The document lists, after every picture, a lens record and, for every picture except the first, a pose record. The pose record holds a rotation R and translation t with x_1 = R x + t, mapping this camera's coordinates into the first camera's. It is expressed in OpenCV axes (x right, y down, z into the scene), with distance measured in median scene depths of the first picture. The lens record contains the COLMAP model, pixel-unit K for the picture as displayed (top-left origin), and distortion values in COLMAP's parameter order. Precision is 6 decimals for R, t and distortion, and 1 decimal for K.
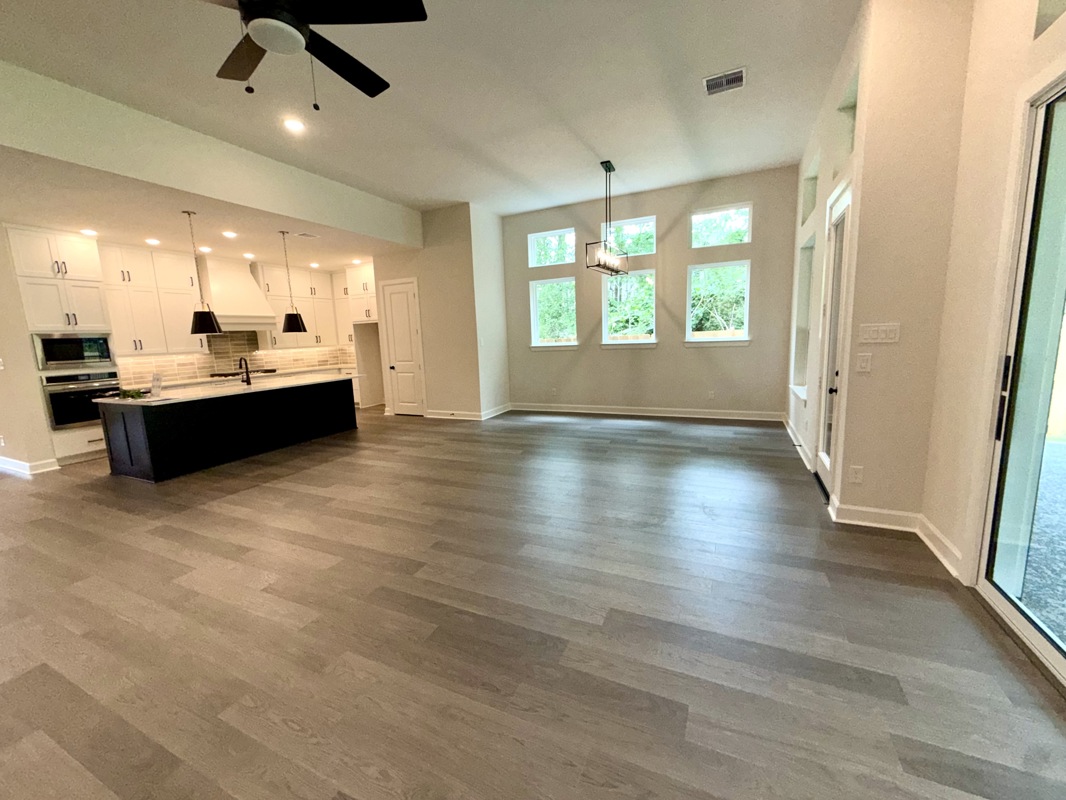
lens RADIAL K [[427.3, 0, 529.4], [0, 427.3, 398.7], [0, 0, 1]] dist [0.001497, -0.000056]
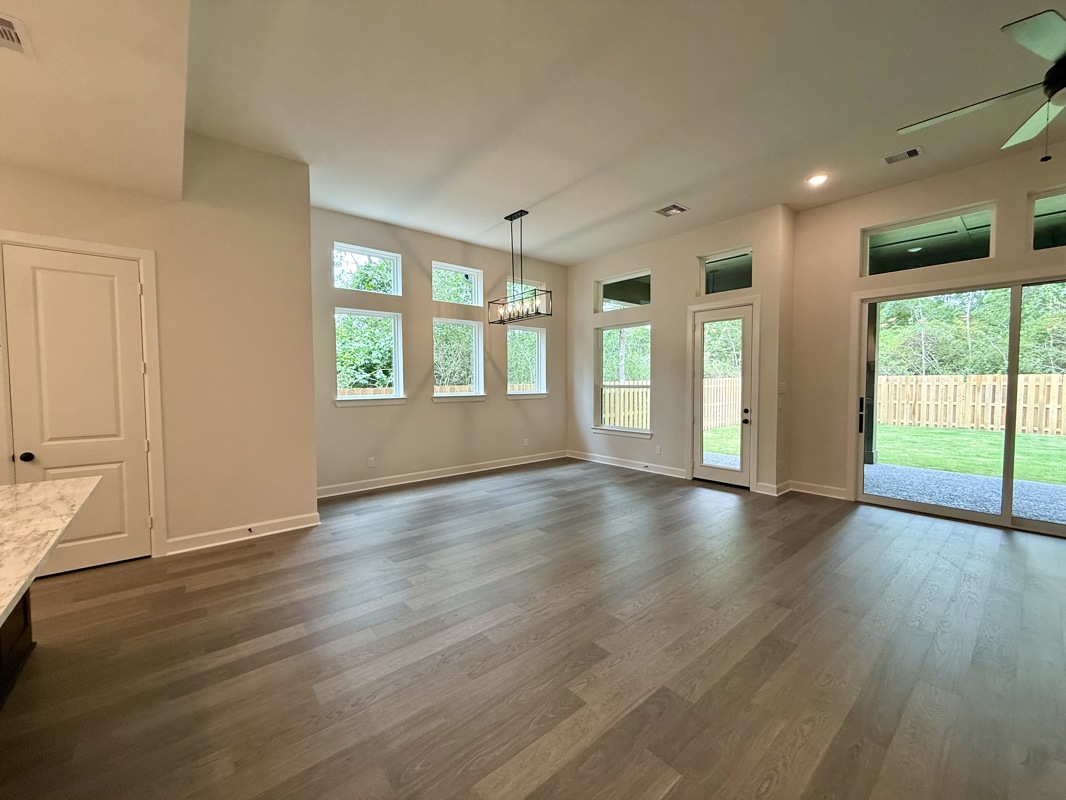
lens RADIAL K [[427.3, 0, 529.7], [0, 427.3, 398.6], [0, 0, 1]] dist [0.001497, -0.000056]
pose [[0.411716, 0.000037, 0.911312, -0.552094], [0.123068, 0.990837, -0.055641, -0.055658], [-0.902964, 0.135062, 0.407939, 0.500906]]
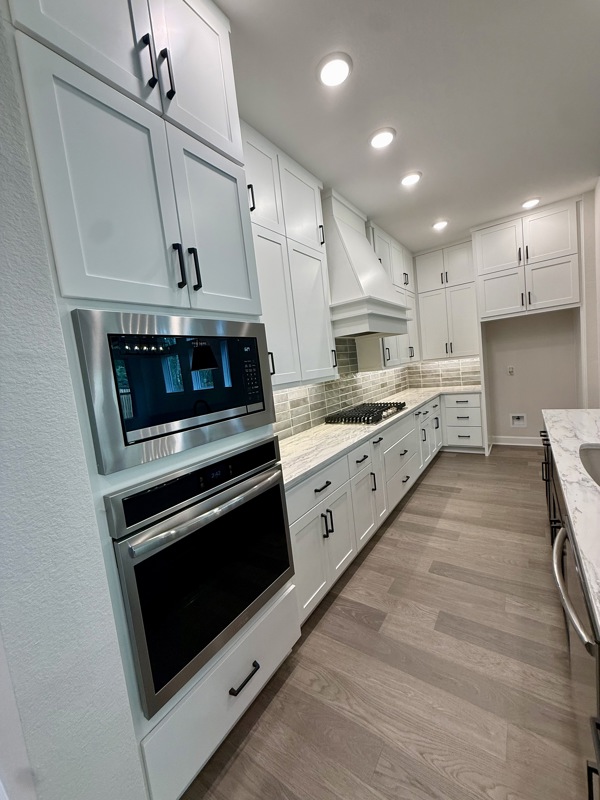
lens RADIAL K [[320.6, 0, 295.0], [0, 320.6, 398.0], [0, 0, 1]] dist [0.001497, -0.000056]
pose [[0.983339, -0.050105, -0.174740, -0.761467], [0.042602, 0.998013, -0.046429, -0.070061], [0.176719, 0.038211, 0.983519, 0.638543]]
